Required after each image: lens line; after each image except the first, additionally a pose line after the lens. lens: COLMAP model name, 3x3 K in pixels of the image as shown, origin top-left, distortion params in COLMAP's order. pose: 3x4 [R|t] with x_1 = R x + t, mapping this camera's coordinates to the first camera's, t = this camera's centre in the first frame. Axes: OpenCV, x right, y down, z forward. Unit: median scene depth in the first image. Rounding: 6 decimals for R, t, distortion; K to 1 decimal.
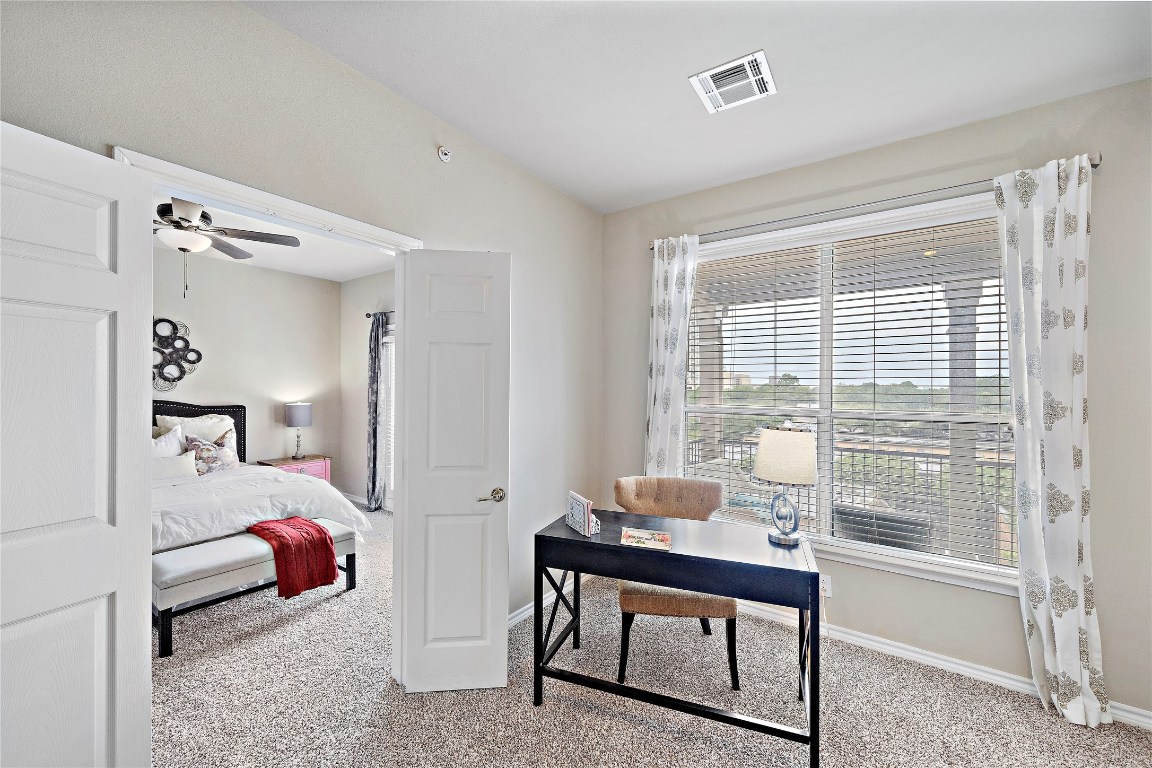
lens RADIAL K [[459.4, 0, 576.0], [0, 459.4, 384.0], [0, 0, 1]] dist [-0.000588, 0.000024]
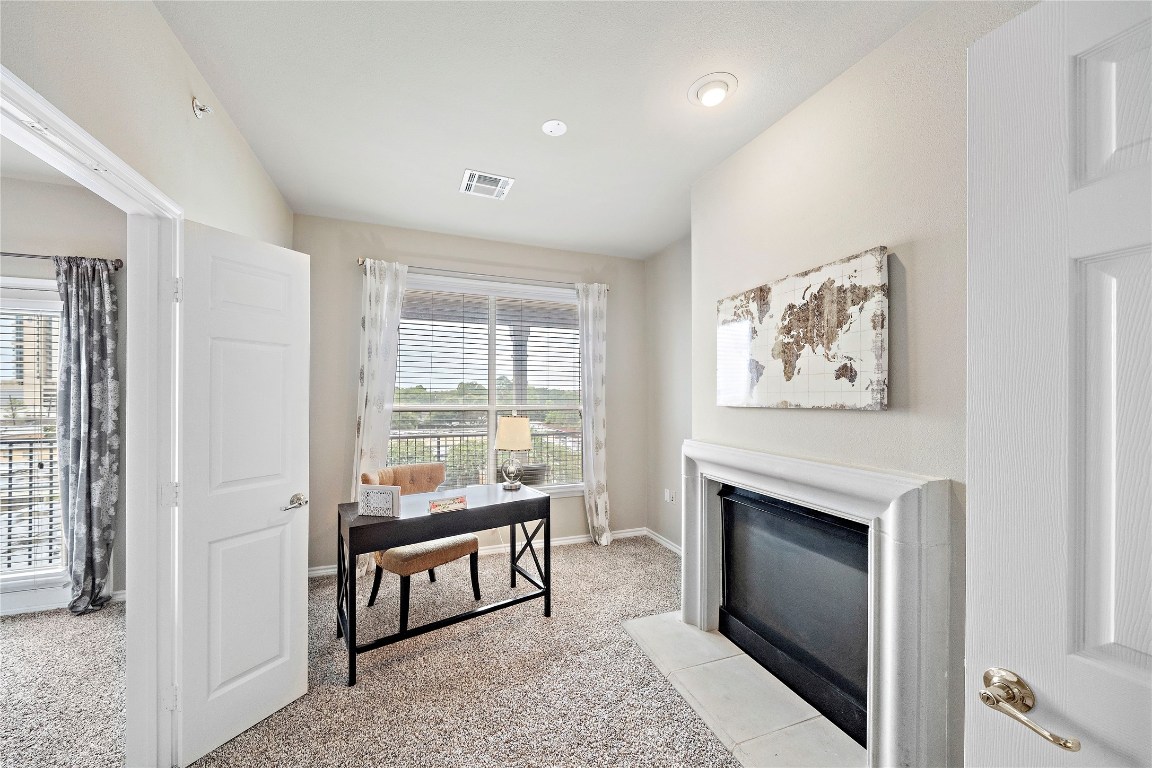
lens RADIAL K [[416.0, 0, 576.0], [0, 416.0, 384.0], [0, 0, 1]] dist [-0.000042, 0.000063]
pose [[0.554648, 0.014493, 0.831959, -0.585039], [-0.009429, 0.999894, -0.011133, -0.002613], [-0.832032, -0.001670, 0.554725, 0.018499]]
